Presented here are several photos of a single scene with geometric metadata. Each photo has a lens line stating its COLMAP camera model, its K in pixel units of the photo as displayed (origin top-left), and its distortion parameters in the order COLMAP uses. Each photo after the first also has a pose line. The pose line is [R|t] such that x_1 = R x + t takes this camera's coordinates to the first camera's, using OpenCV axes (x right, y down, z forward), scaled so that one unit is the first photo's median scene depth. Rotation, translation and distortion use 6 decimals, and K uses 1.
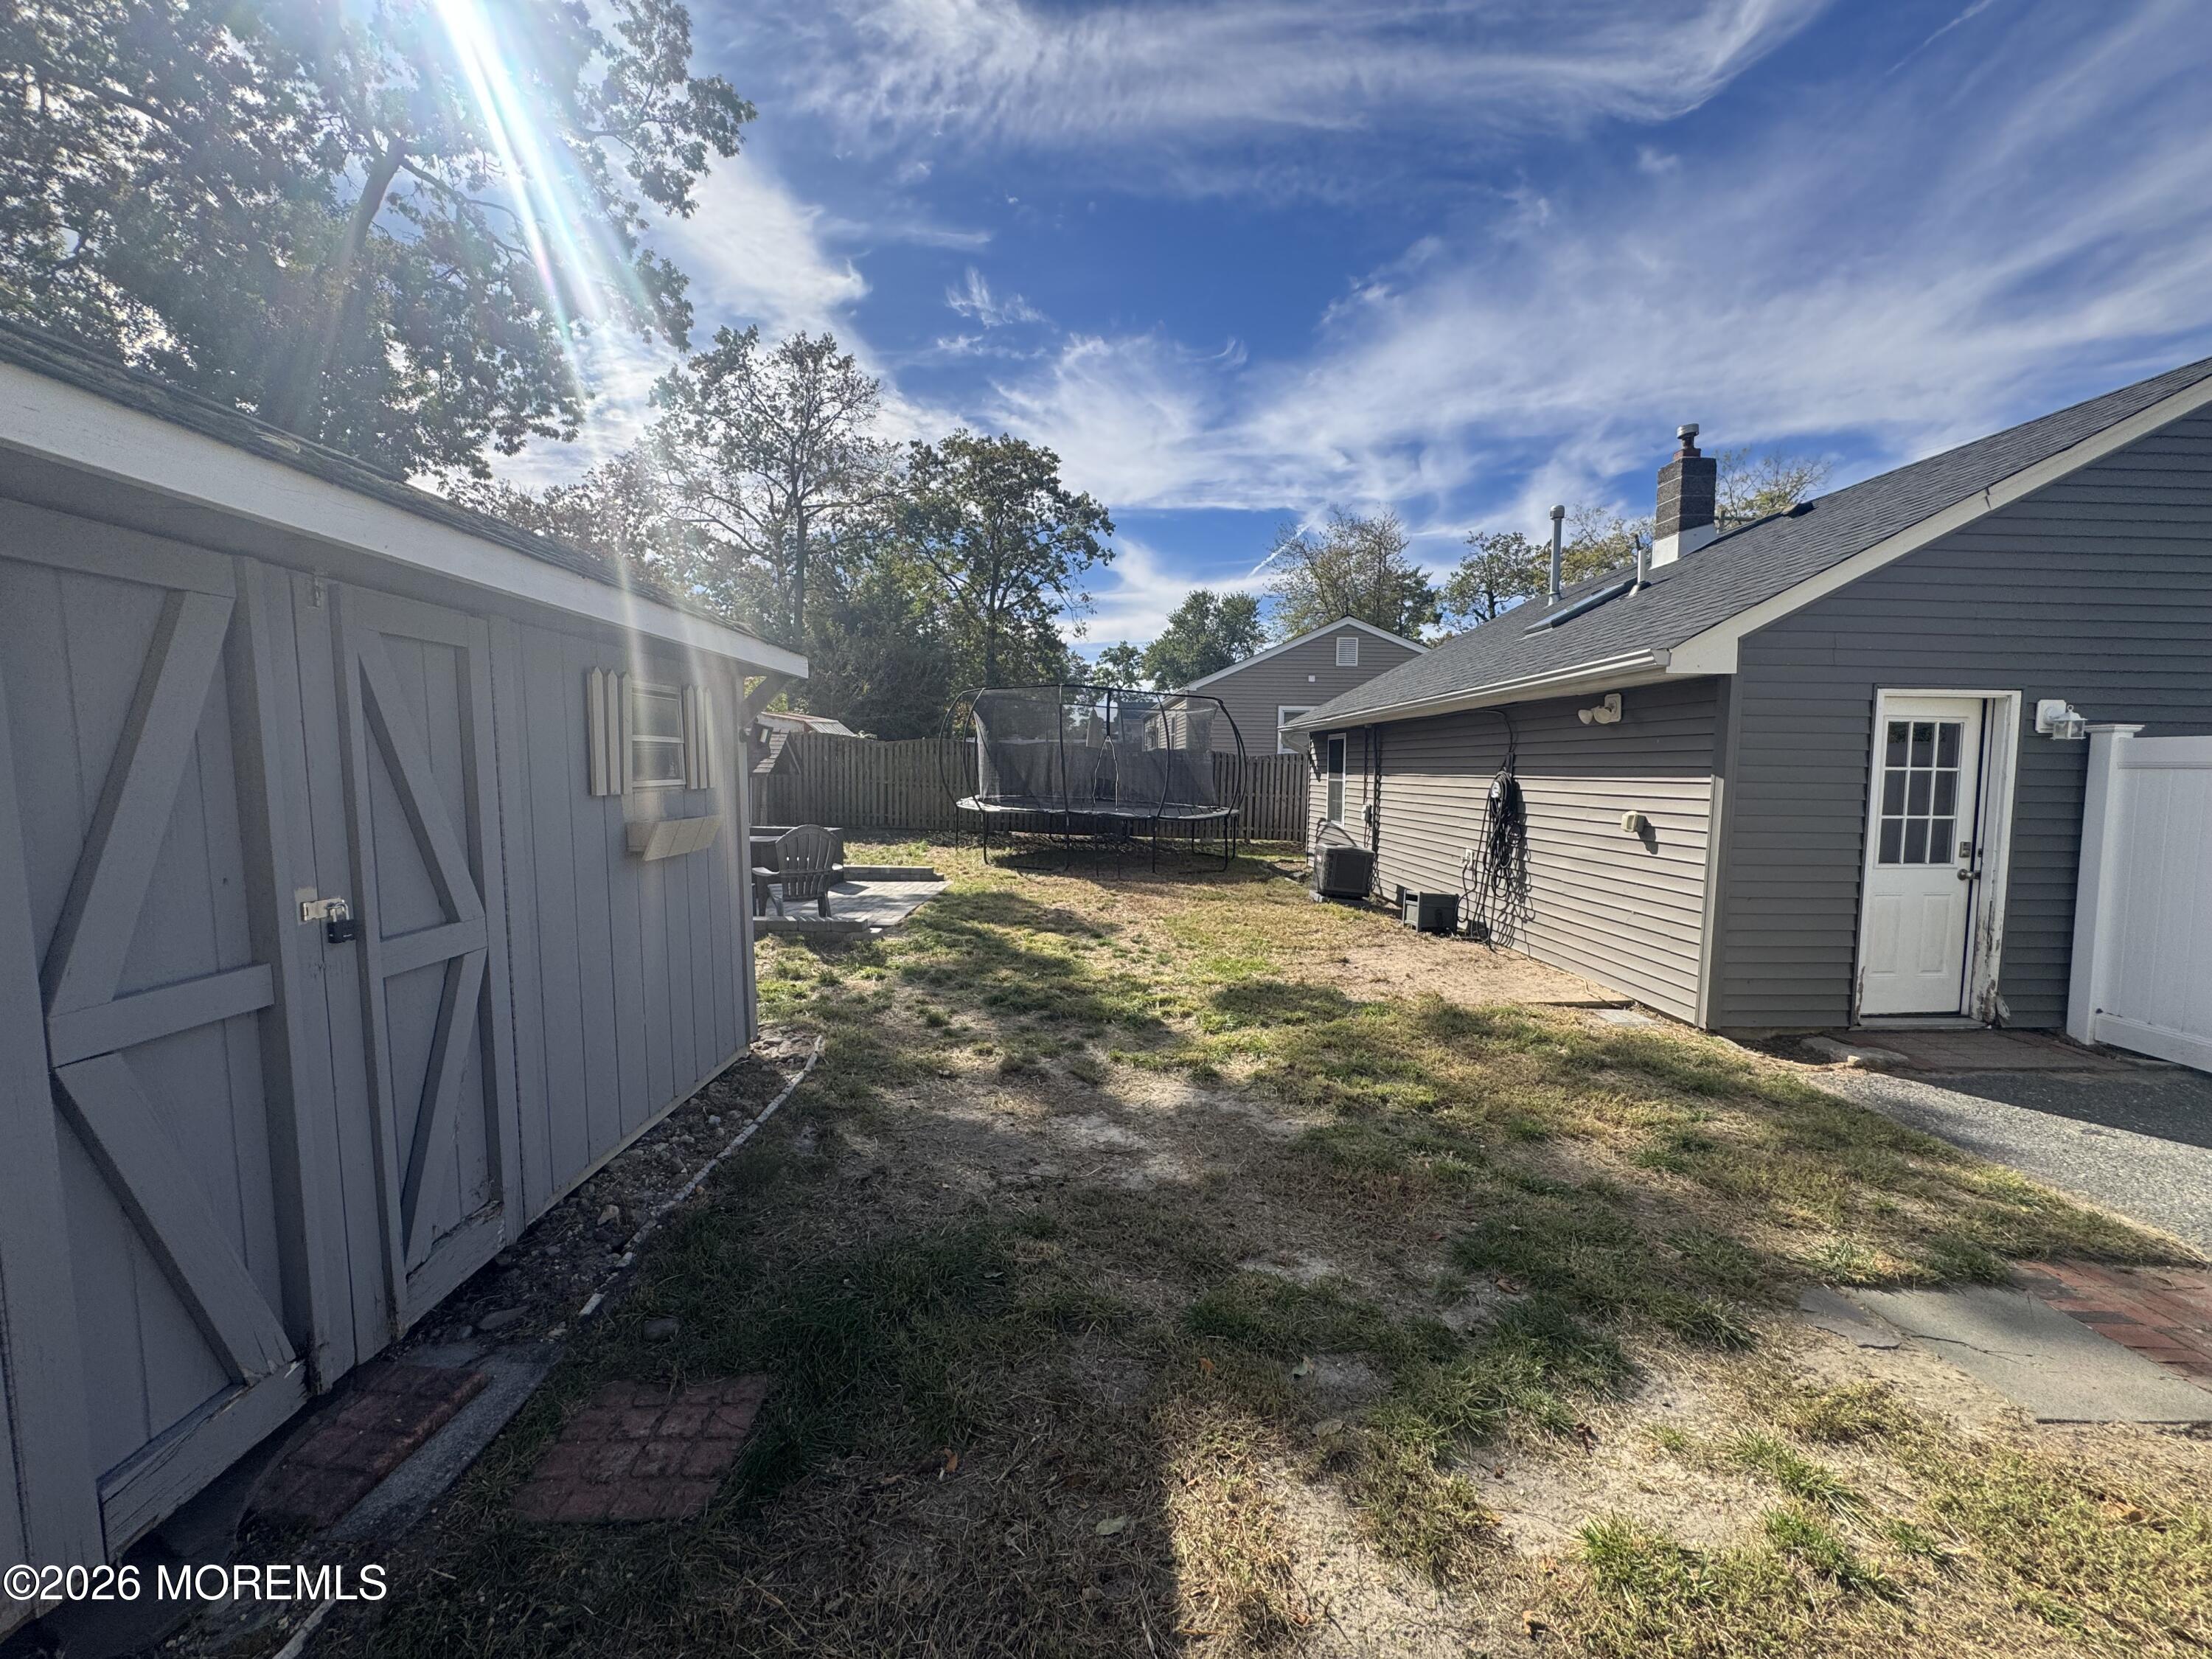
lens RADIAL K [[877.9, 0, 1106.0], [0, 877.9, 829.5], [0, 0, 1]] dist [-0.001555, -0.000059]
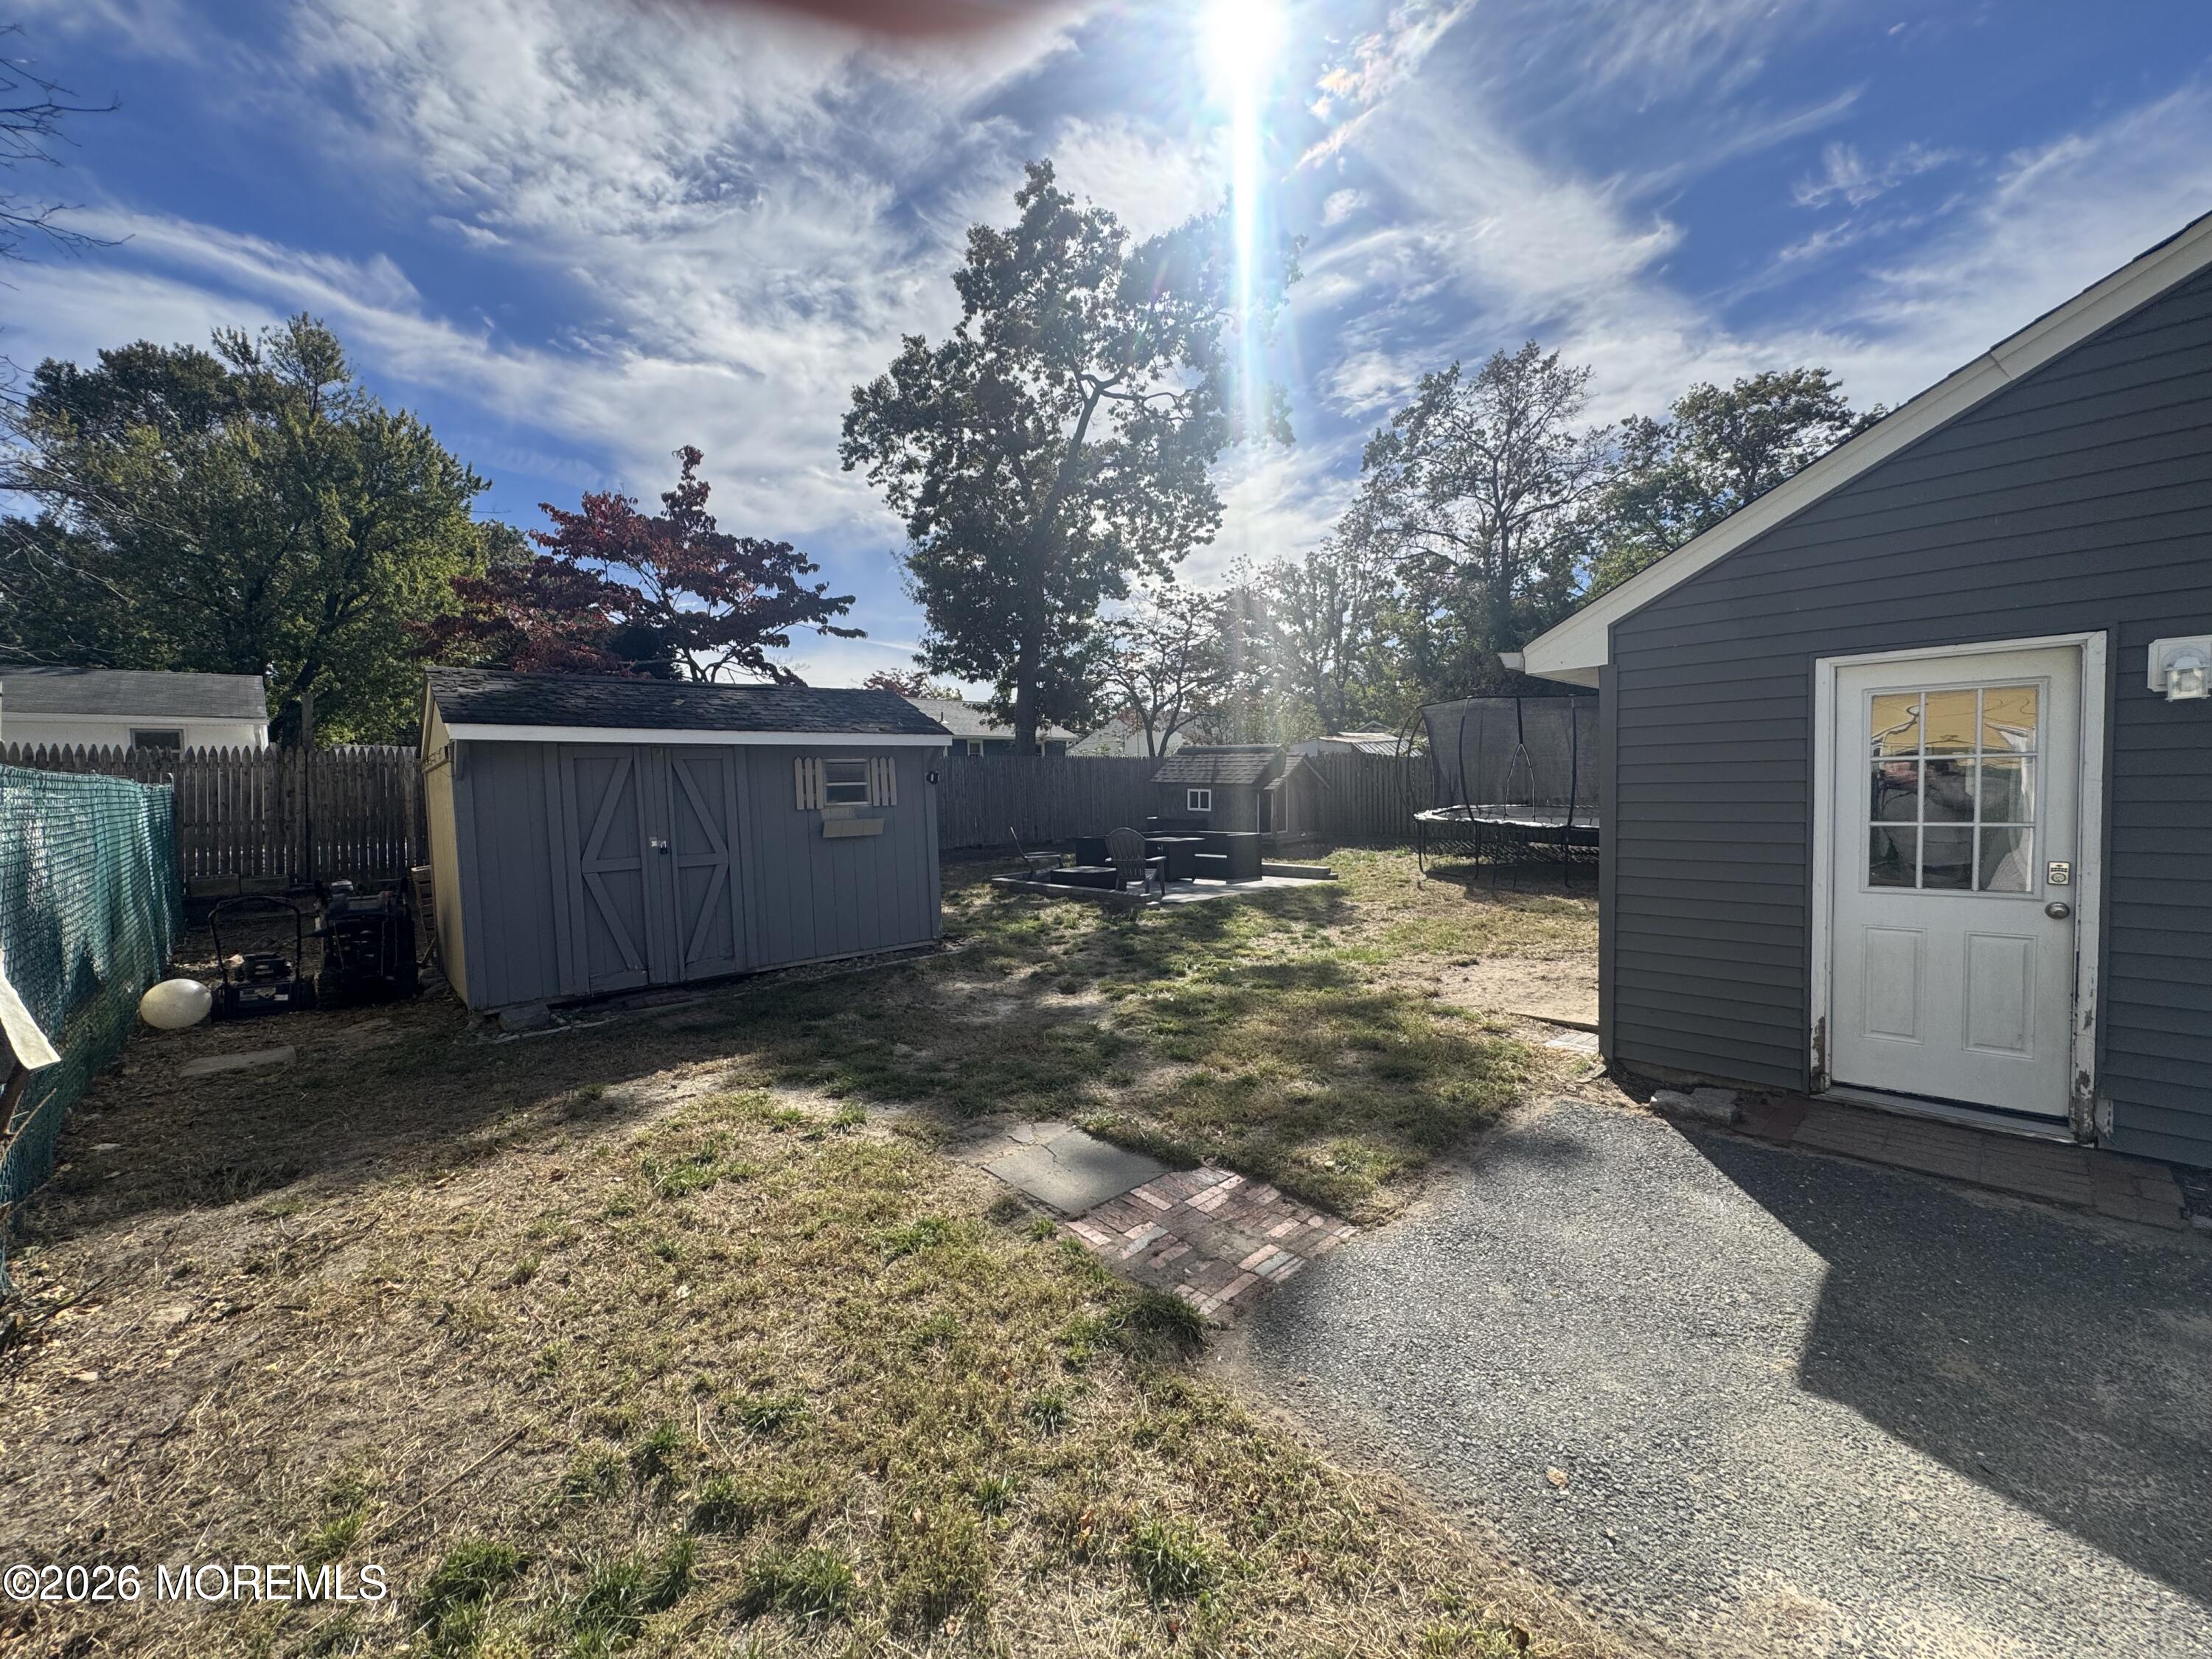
lens RADIAL K [[870.9, 0, 1106.0], [0, 870.9, 829.5], [0, 0, 1]] dist [-0.012724, 0.000211]
pose [[0.666908, 0.010267, -0.745069, 0.908834], [-0.020065, 0.999790, -0.004183, 0.006083], [0.744869, 0.017739, 0.666974, 0.016137]]
